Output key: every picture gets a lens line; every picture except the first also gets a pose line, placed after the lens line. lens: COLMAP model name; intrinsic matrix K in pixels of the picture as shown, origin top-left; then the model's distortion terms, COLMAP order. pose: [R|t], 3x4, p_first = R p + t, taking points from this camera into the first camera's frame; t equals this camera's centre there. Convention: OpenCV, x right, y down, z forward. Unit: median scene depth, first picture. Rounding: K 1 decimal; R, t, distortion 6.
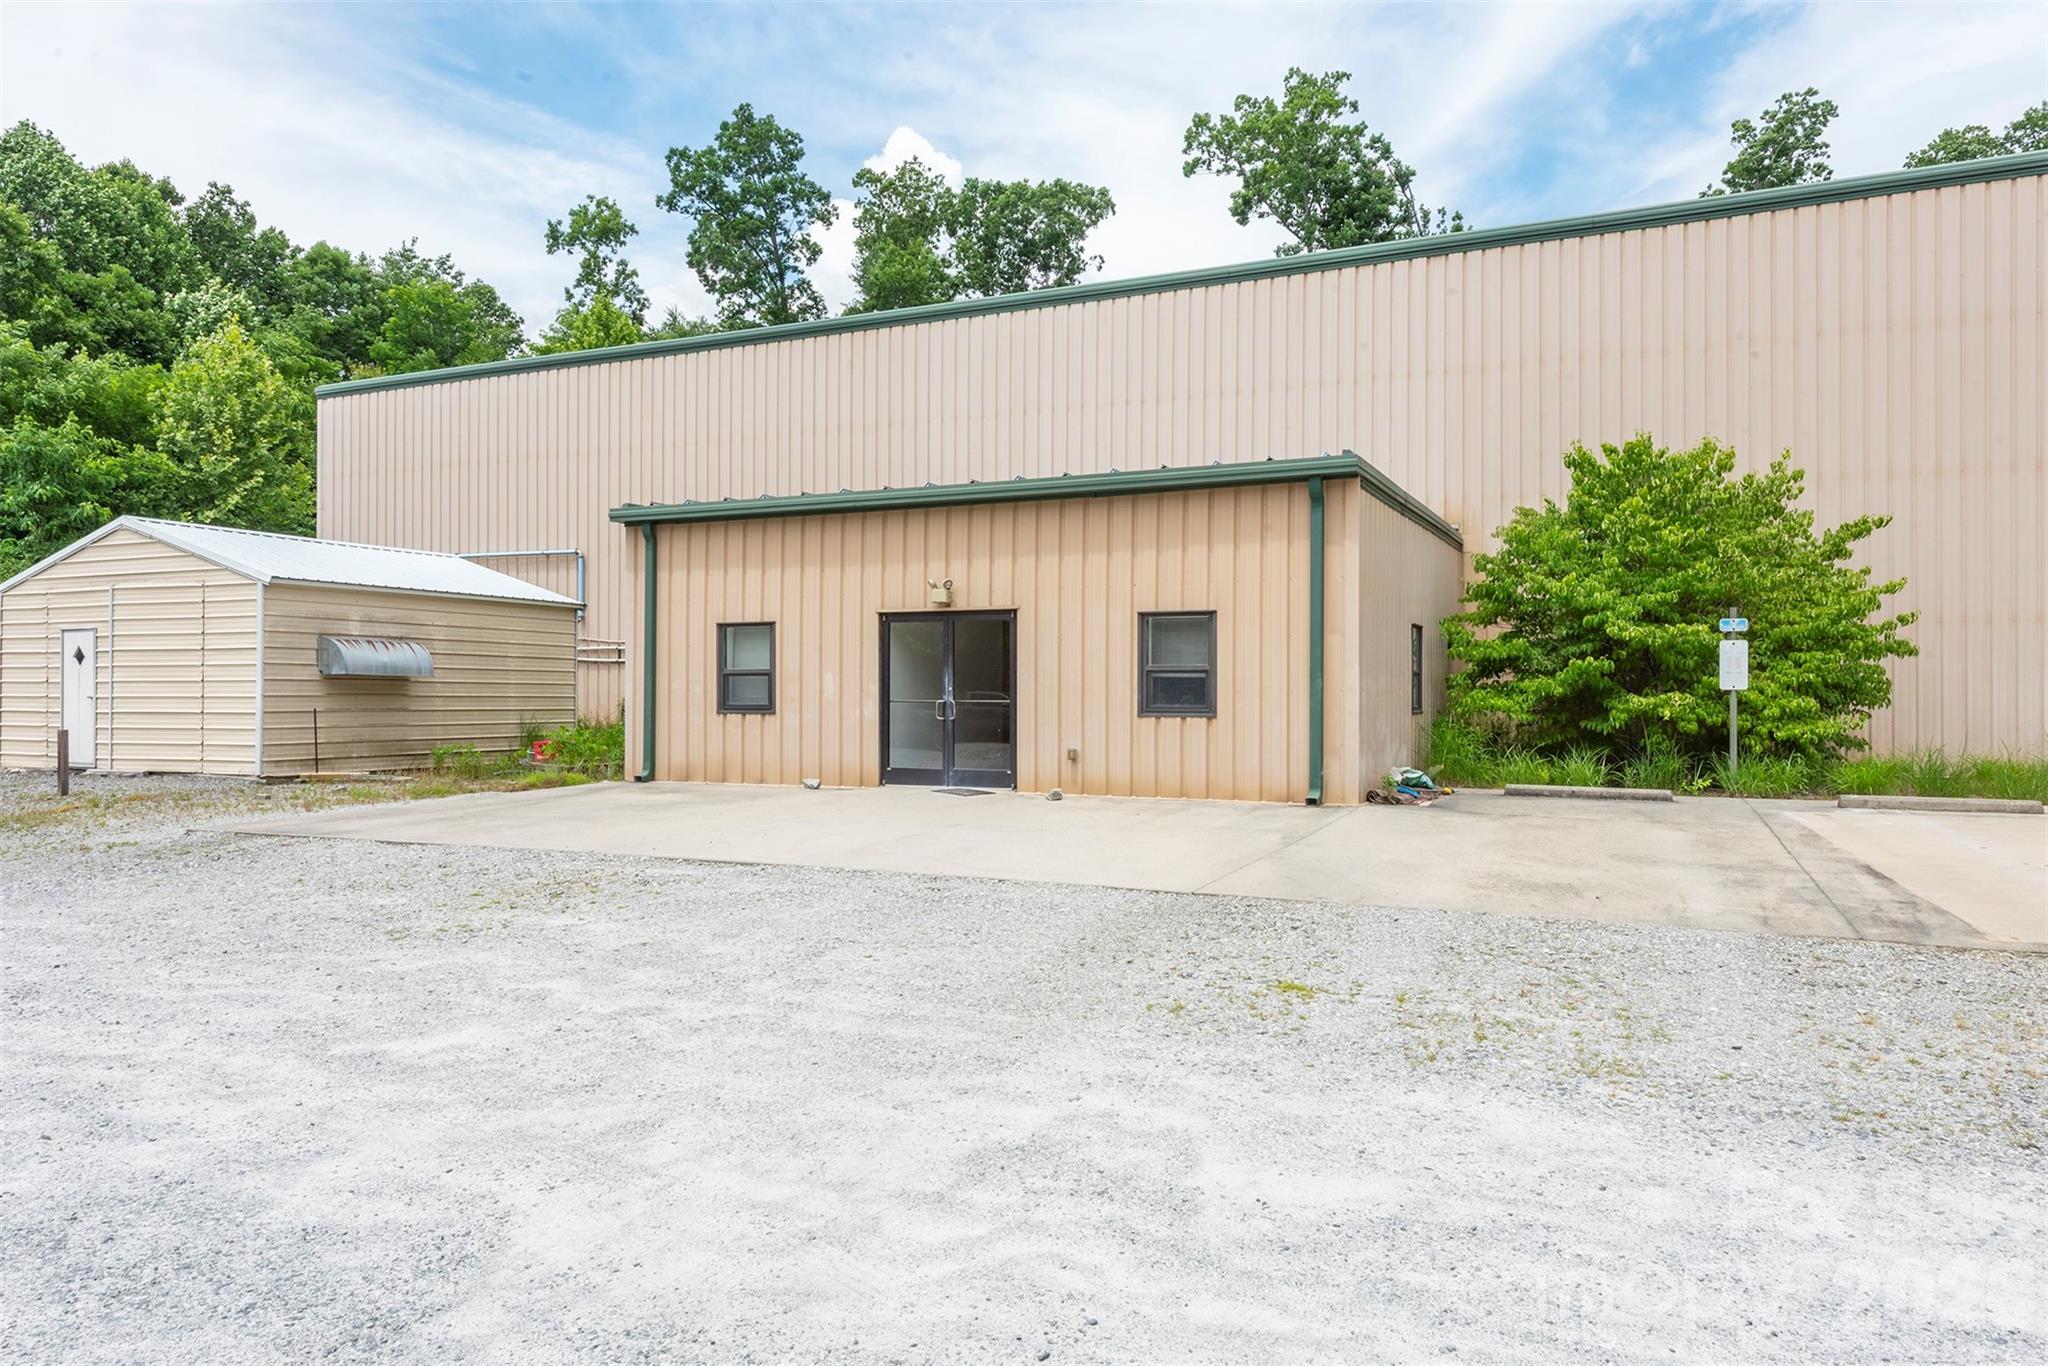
lens RADIAL K [[1375.8, 0, 1035.3], [0, 1375.8, 678.0], [0, 0, 1]] dist [0.020565, -0.011753]
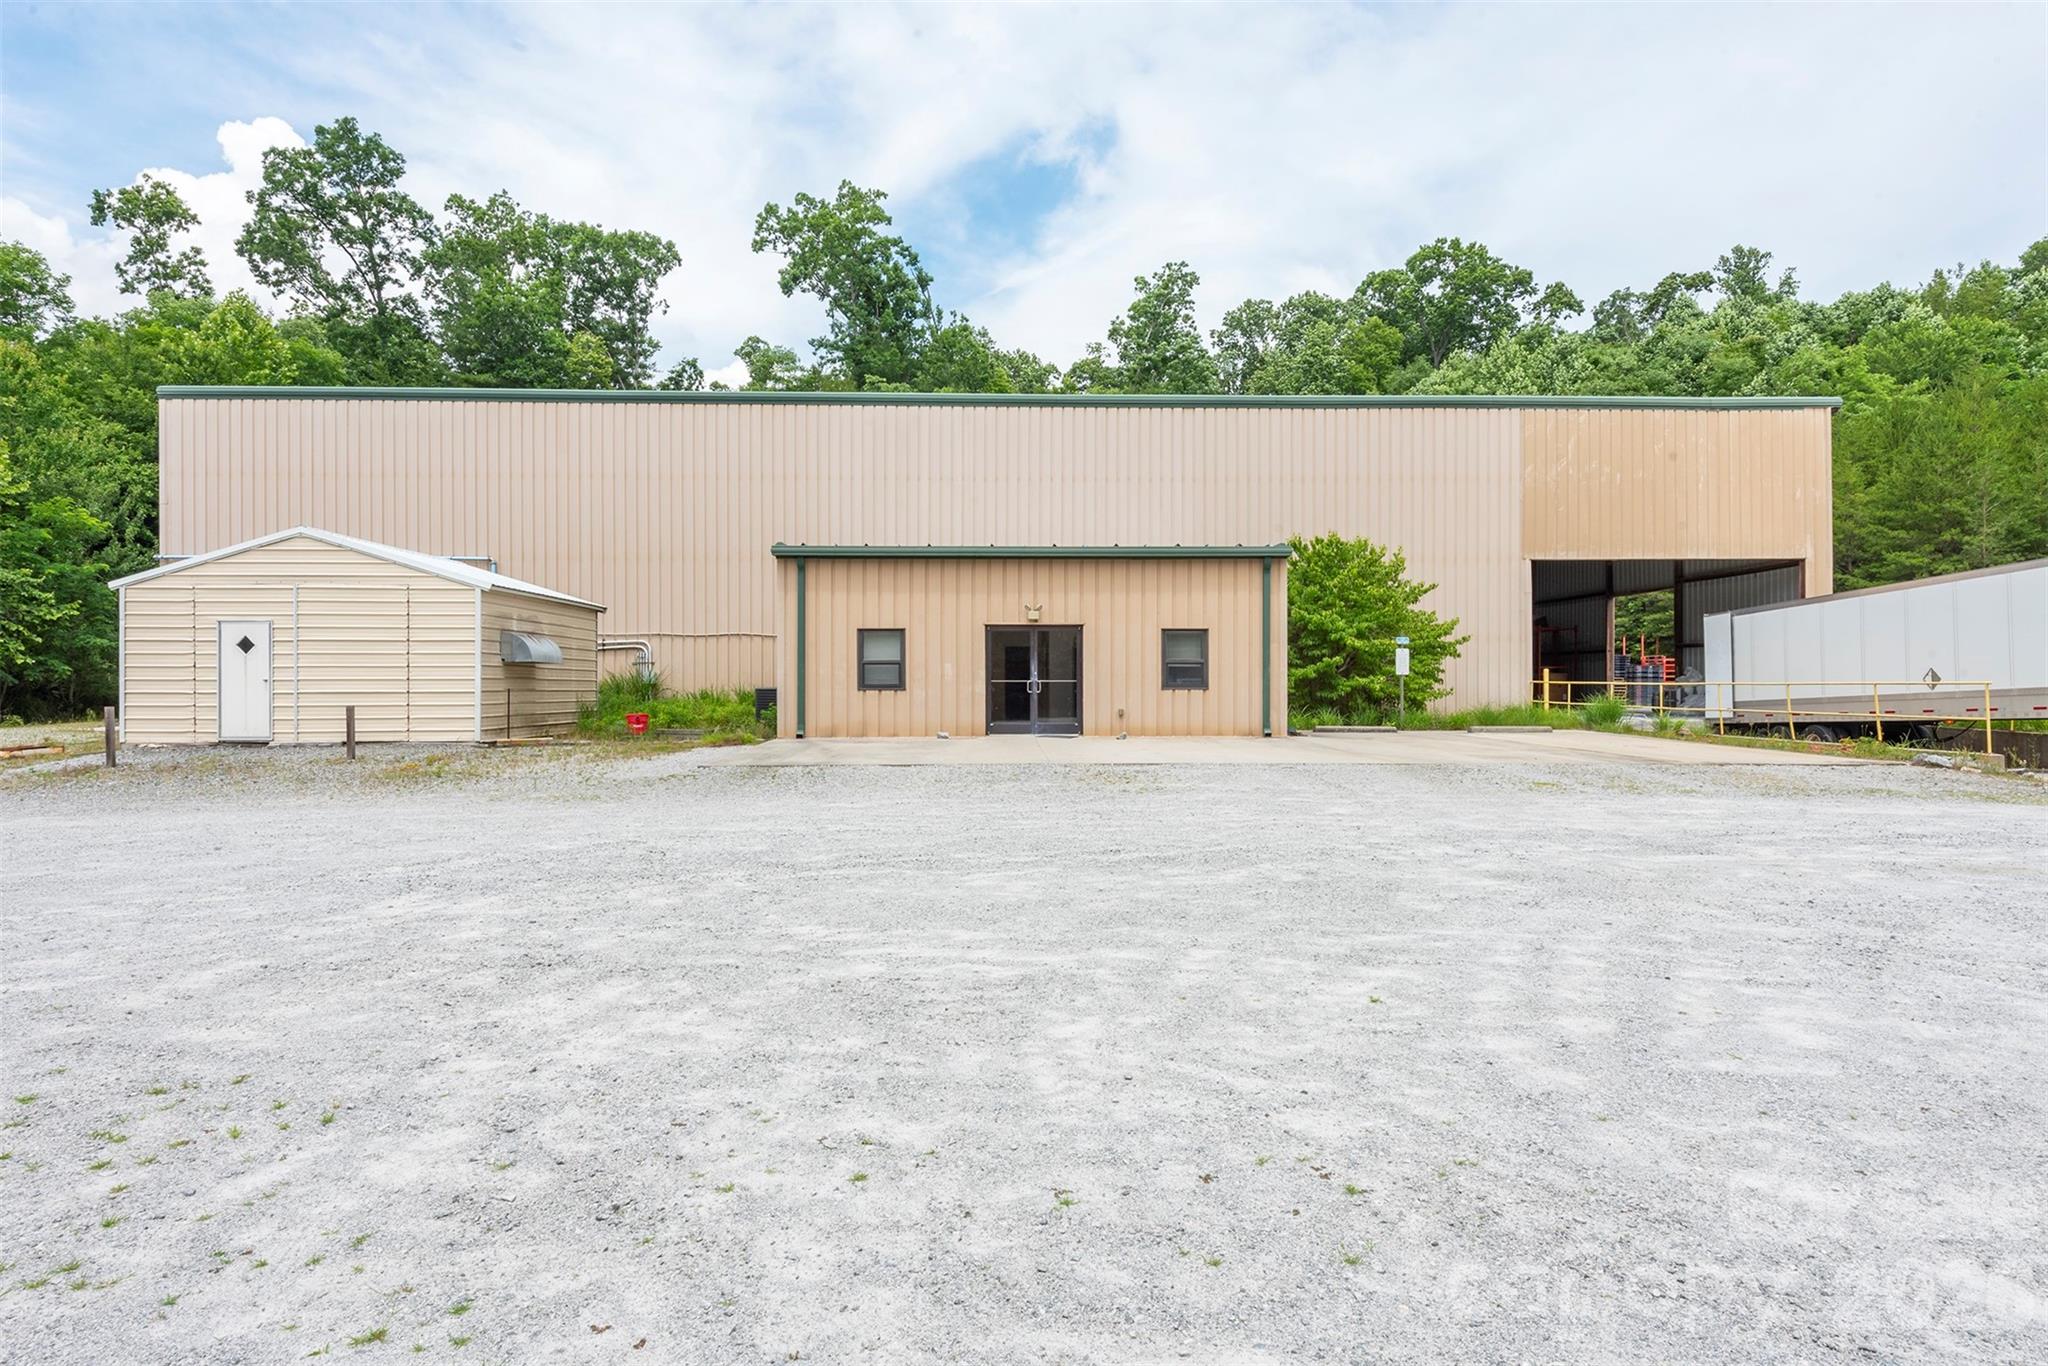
lens RADIAL K [[1164.9, 0, 1073.5], [0, 1164.9, 689.3], [0, 0, 1]] dist [0.018118, -0.013855]
pose [[0.888216, -0.004766, 0.459401, -0.271958], [-0.003103, 0.999861, 0.016373, 0.001666], [-0.459416, -0.015968, 0.888078, -0.094767]]
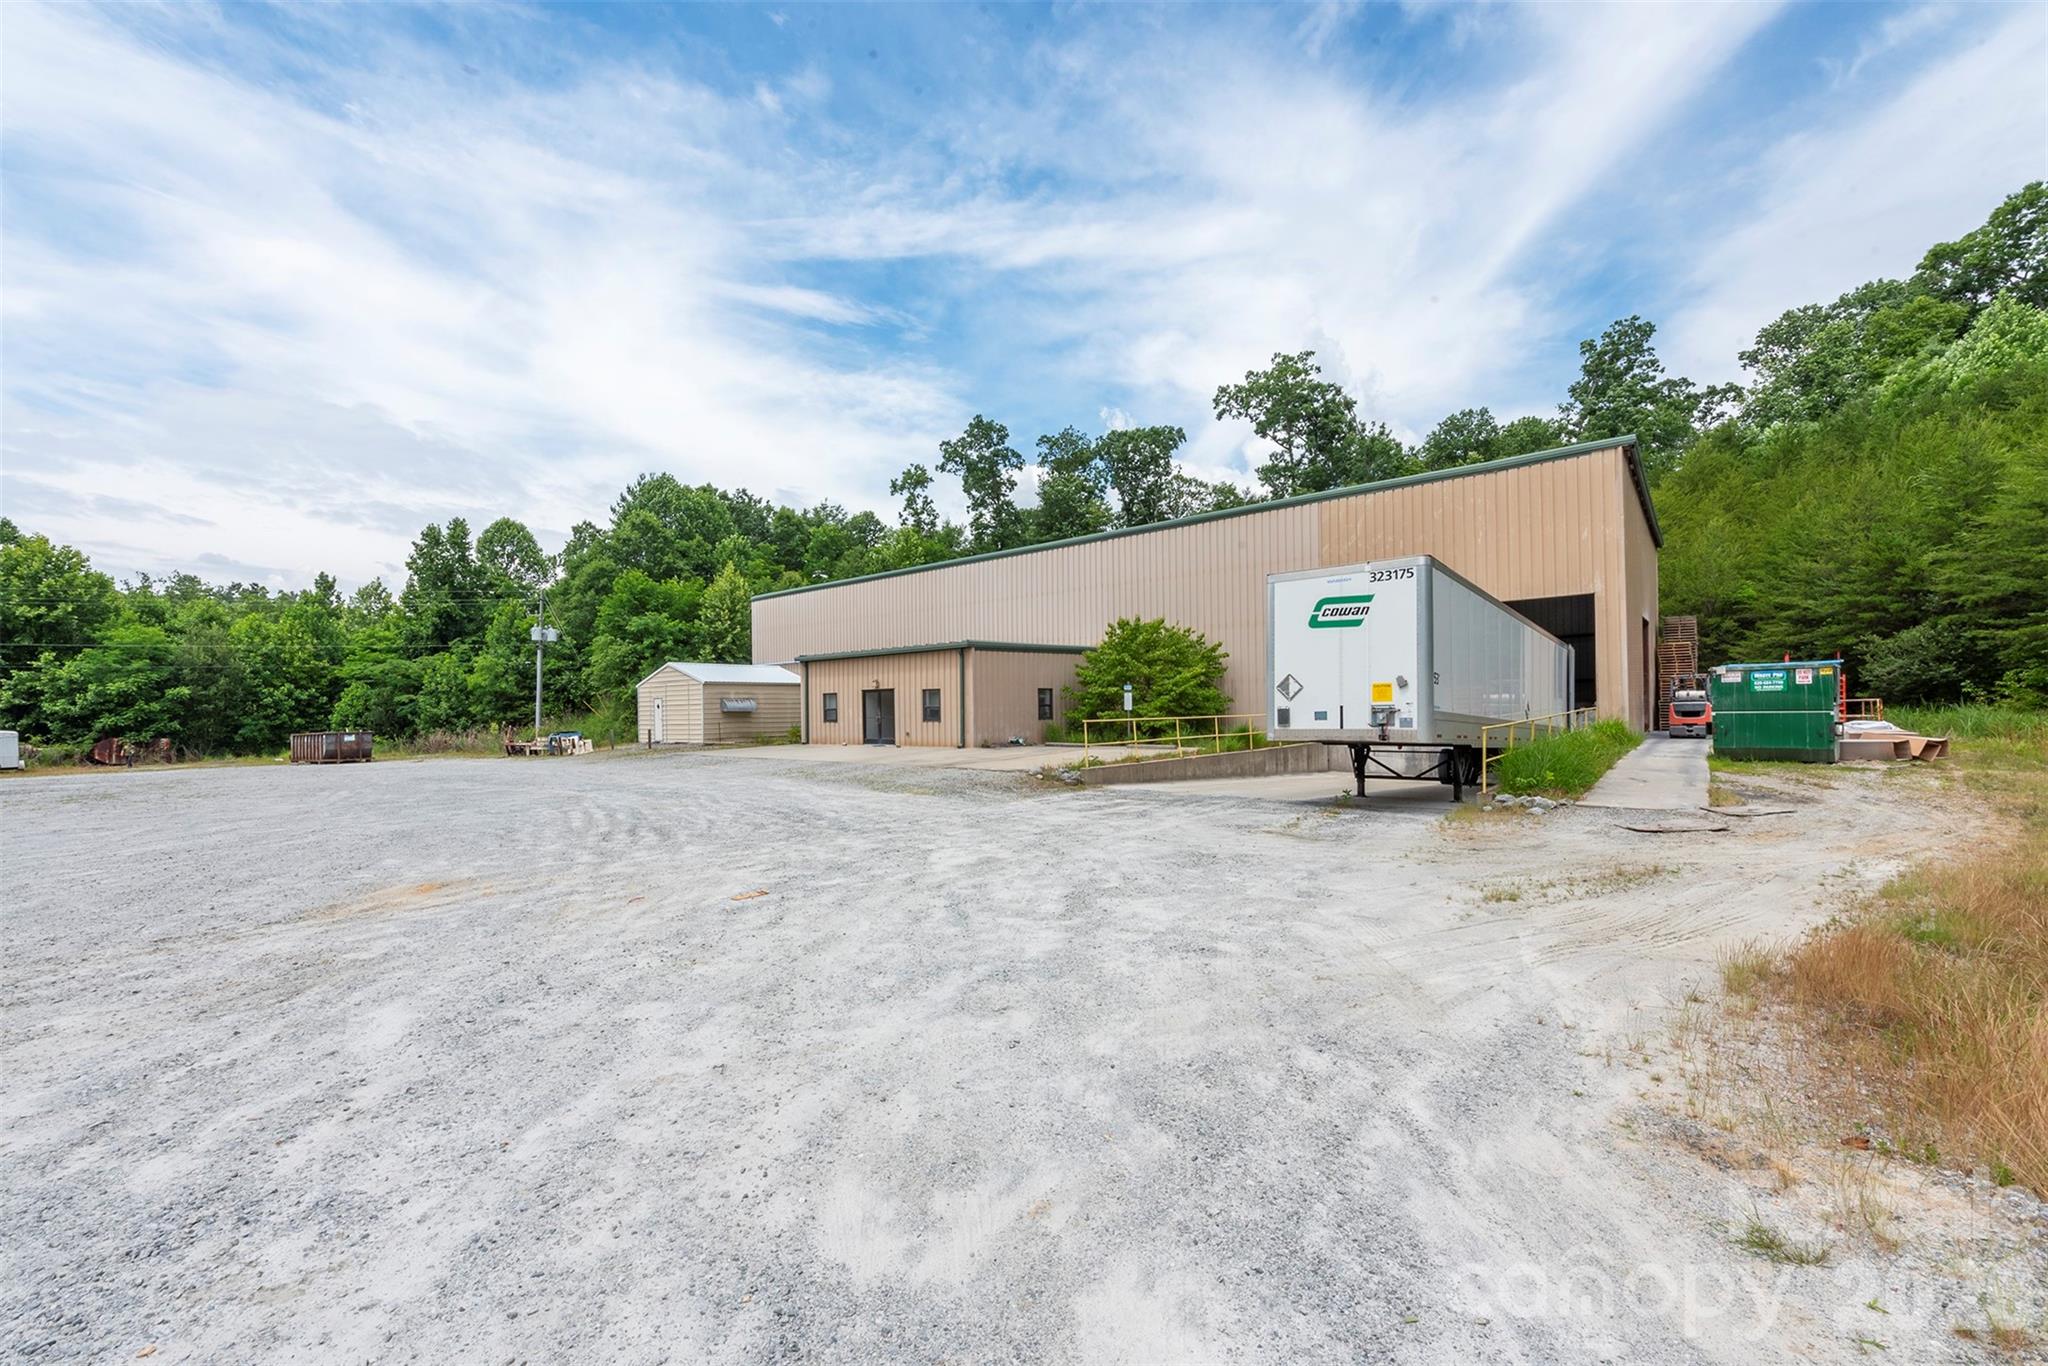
lens RADIAL K [[834.0, 0, 1010.9], [0, 834.0, 704.5], [0, 0, 1]] dist [0.012964, 0.000285]
pose [[0.963556, -0.019526, -0.266792, 0.314516], [0.022479, 0.999715, 0.008016, -0.009363], [0.266560, -0.013721, 0.963721, -0.328830]]
